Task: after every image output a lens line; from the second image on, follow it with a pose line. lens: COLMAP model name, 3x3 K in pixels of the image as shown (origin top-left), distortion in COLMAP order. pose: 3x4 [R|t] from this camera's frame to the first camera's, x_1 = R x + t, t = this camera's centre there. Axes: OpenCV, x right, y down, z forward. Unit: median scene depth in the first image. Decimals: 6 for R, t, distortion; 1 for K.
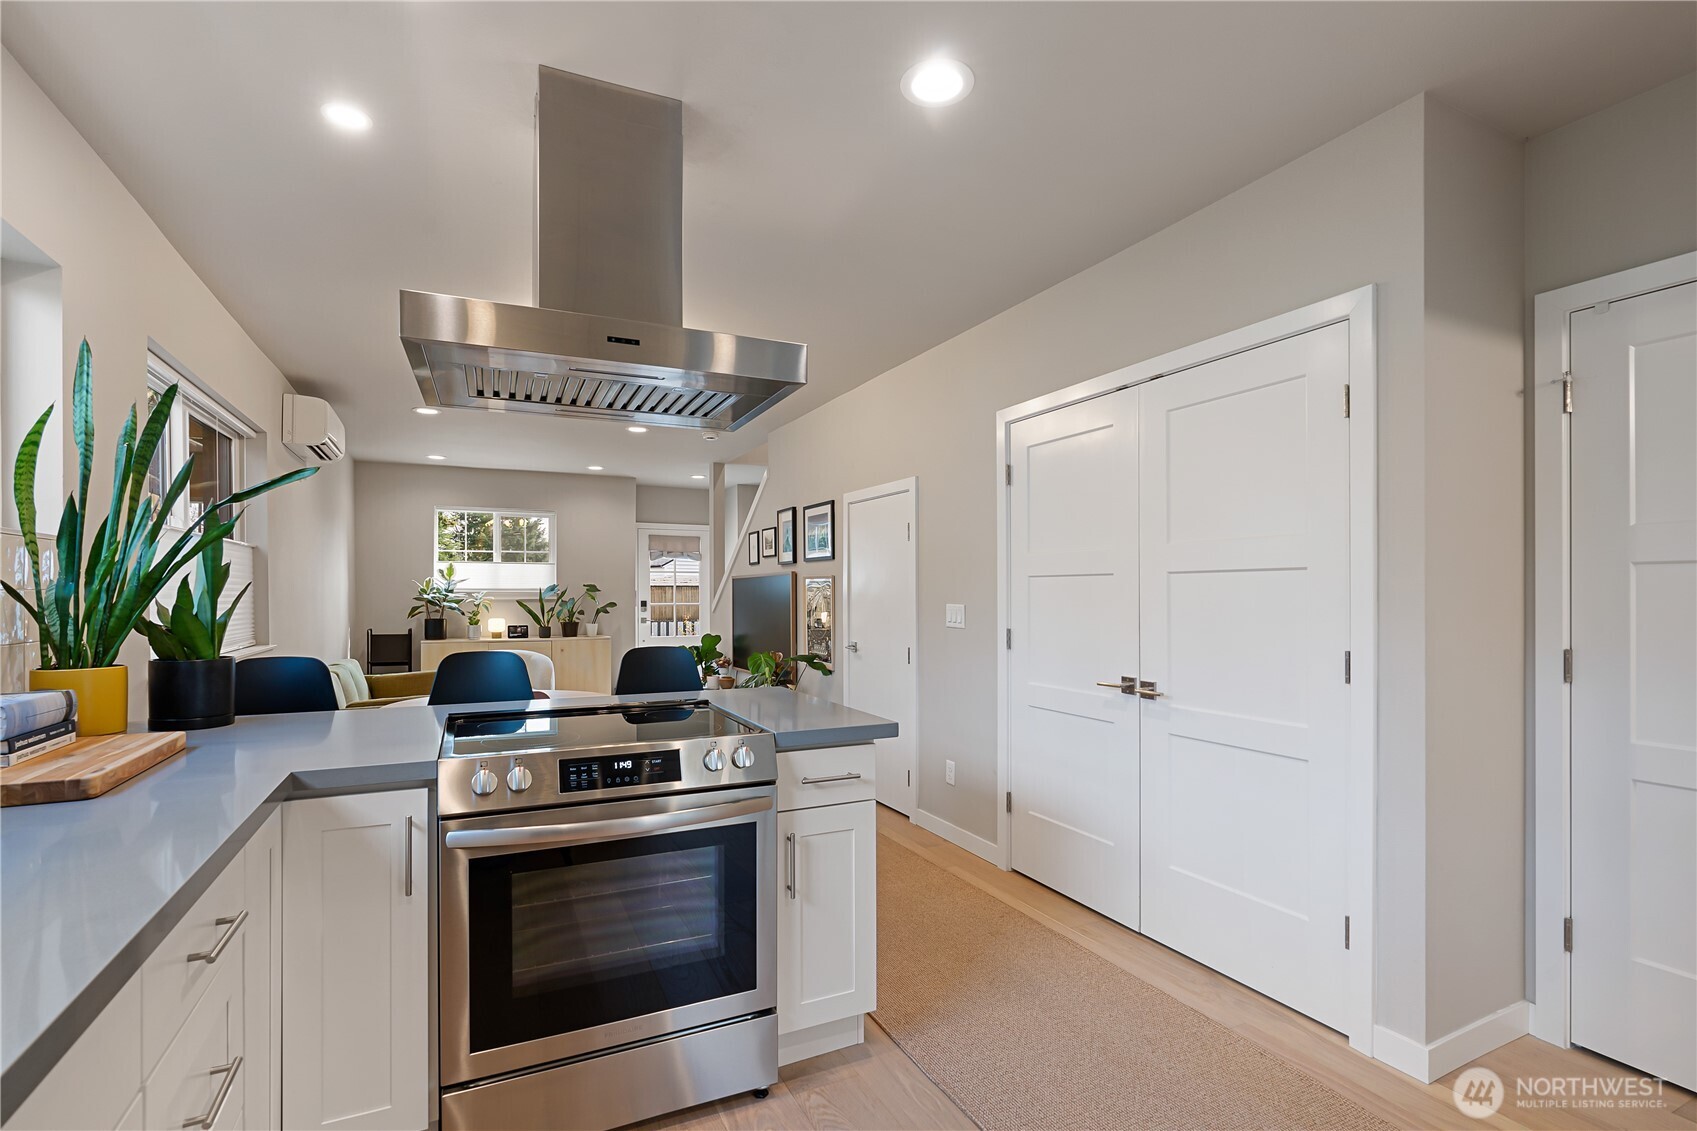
lens RADIAL K [[789.8, 0, 843.6], [0, 789.8, 592.1], [0, 0, 1]] dist [-0.007349, 0.001531]
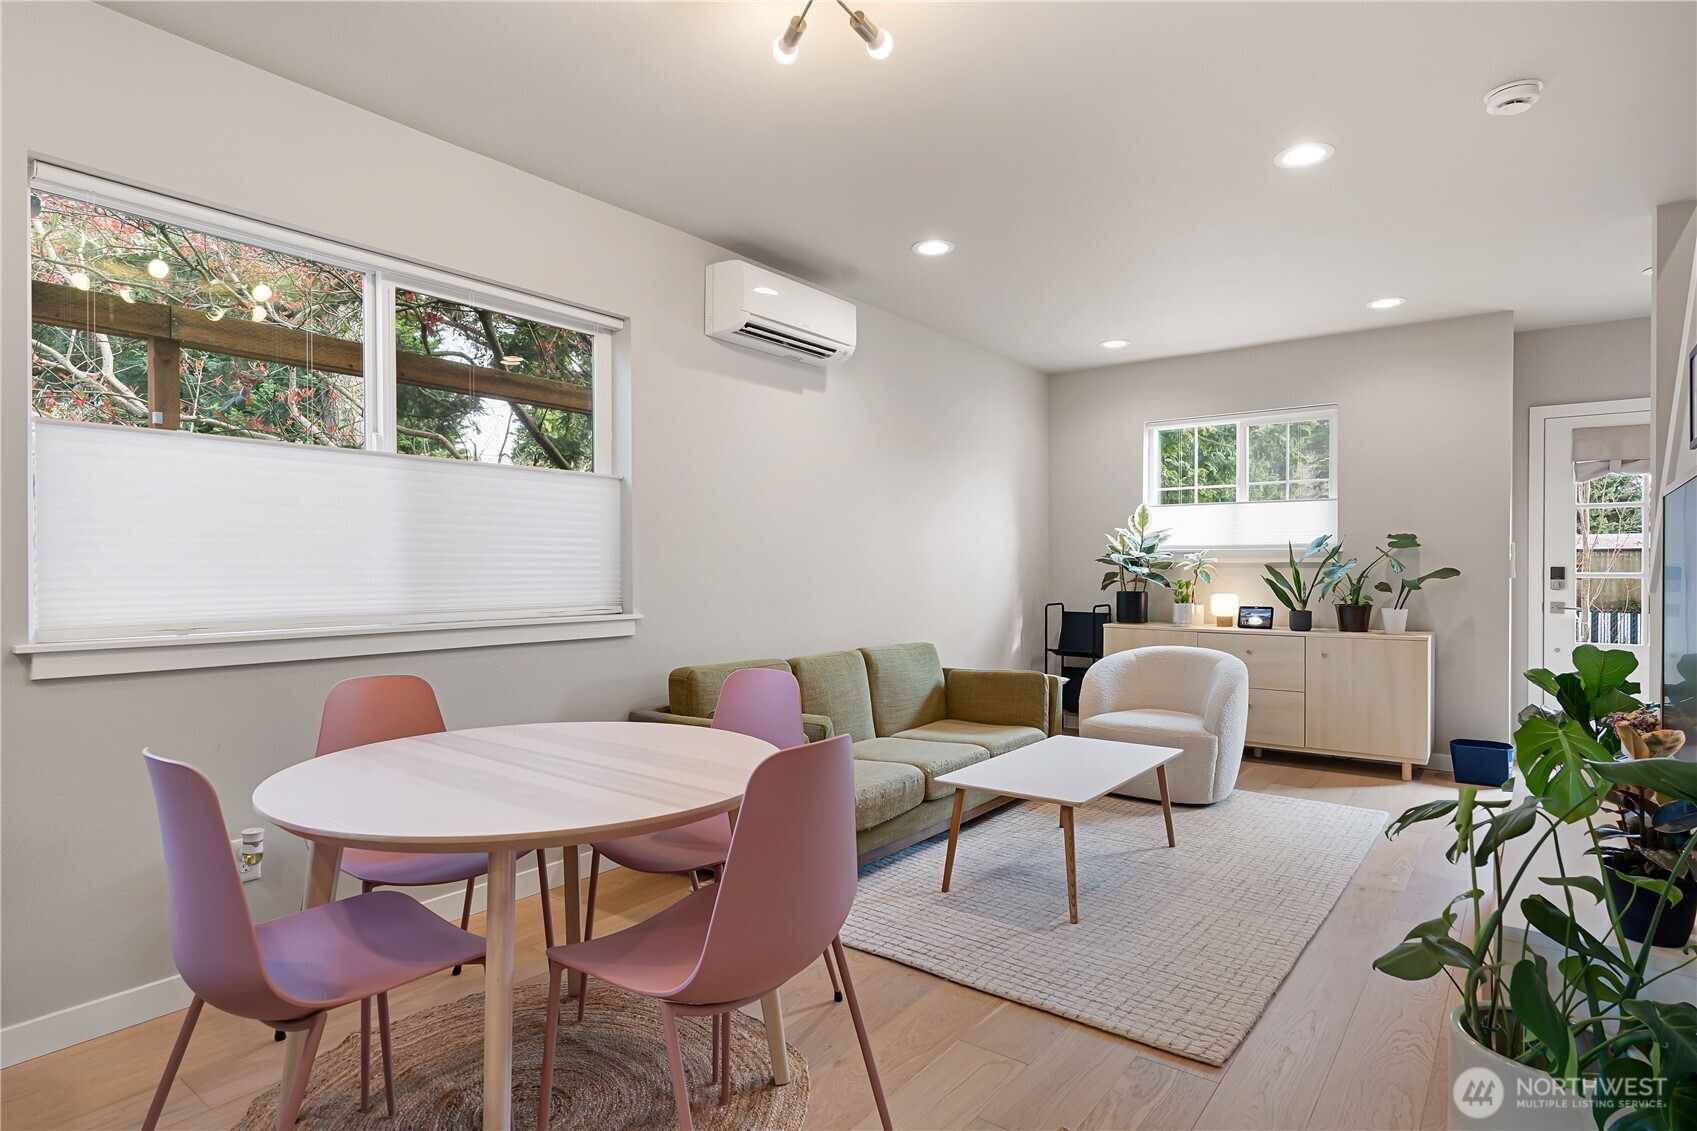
lens RADIAL K [[910.7, 0, 845.3], [0, 910.7, 578.2], [0, 0, 1]] dist [-0.001851, -0.001918]
pose [[0.453127, 0.009098, -0.891399, 0.070047], [0.001034, 0.999942, 0.010732, 0.017808], [0.891445, -0.005785, 0.453092, 0.549982]]
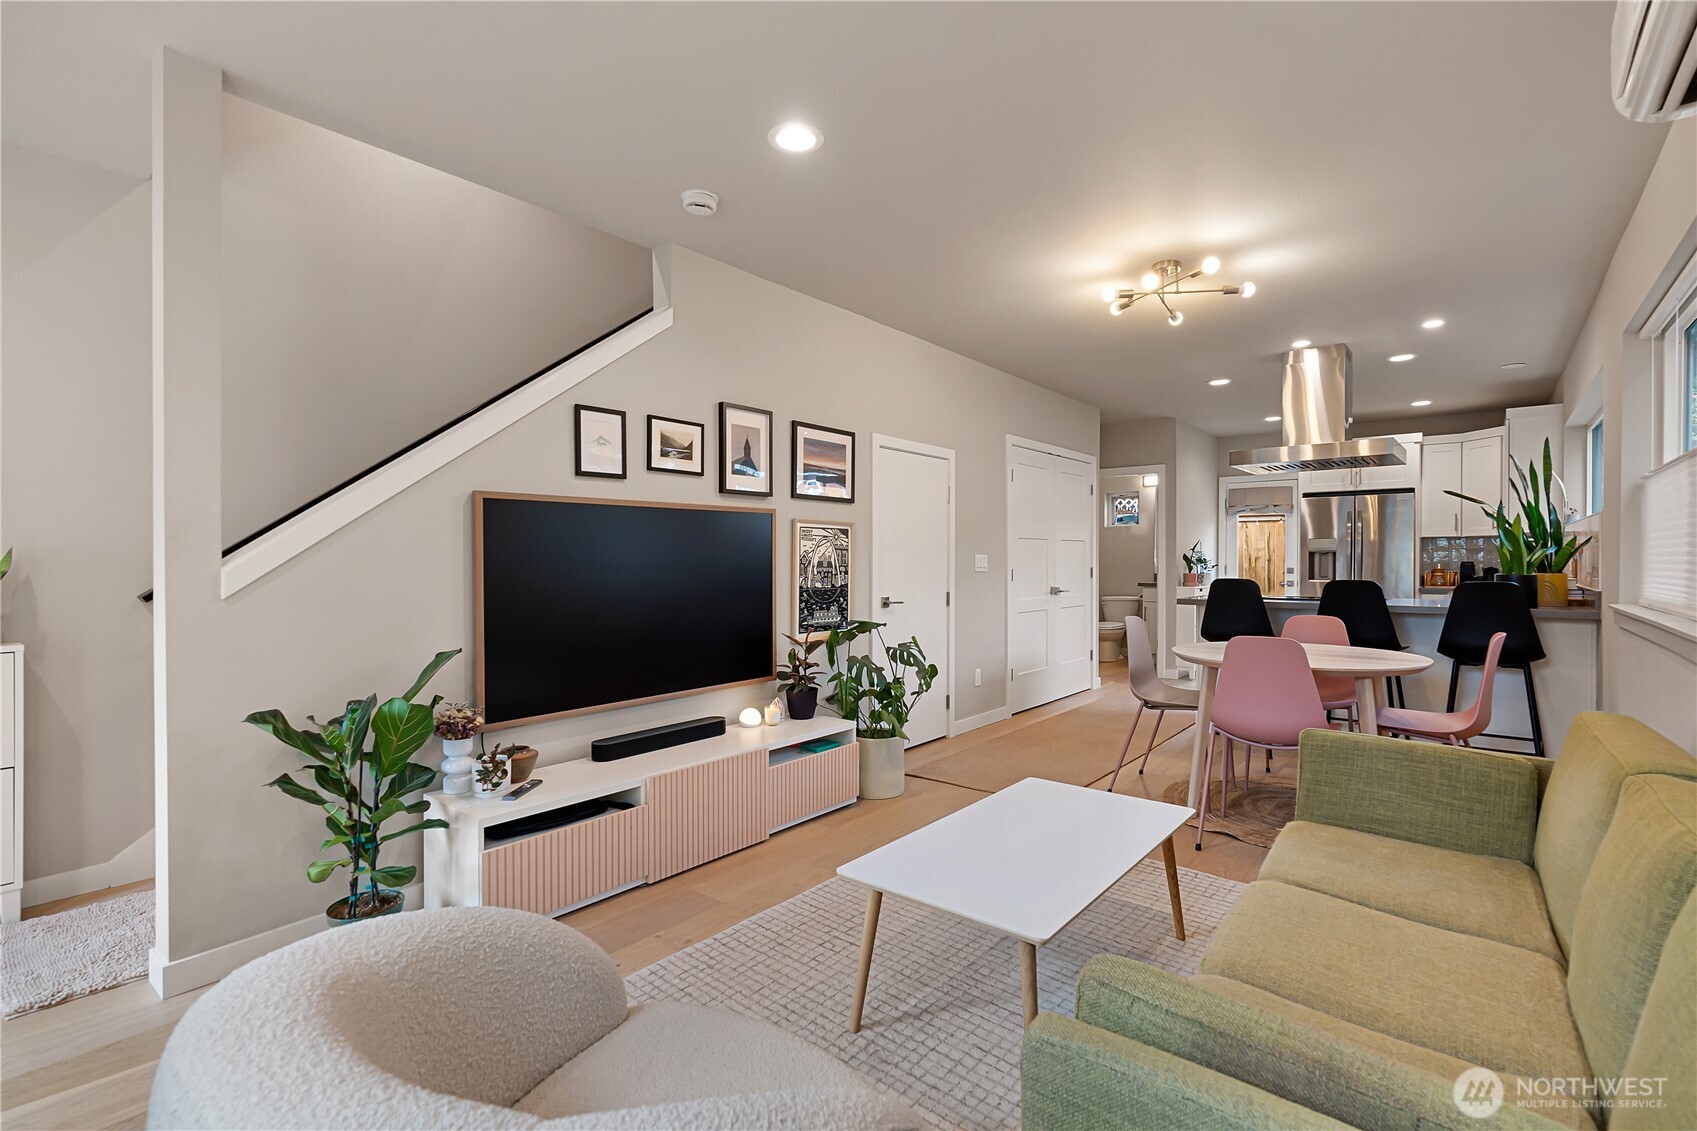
lens RADIAL K [[789.8, 0, 853.6], [0, 789.8, 559.2], [0, 0, 1]] dist [-0.007349, 0.001531]
pose [[-0.421001, 0.000427, 0.907060, -0.658440], [-0.000984, 0.999999, -0.000927, 0.015899], [-0.907060, -0.001283, -0.421000, 1.149750]]
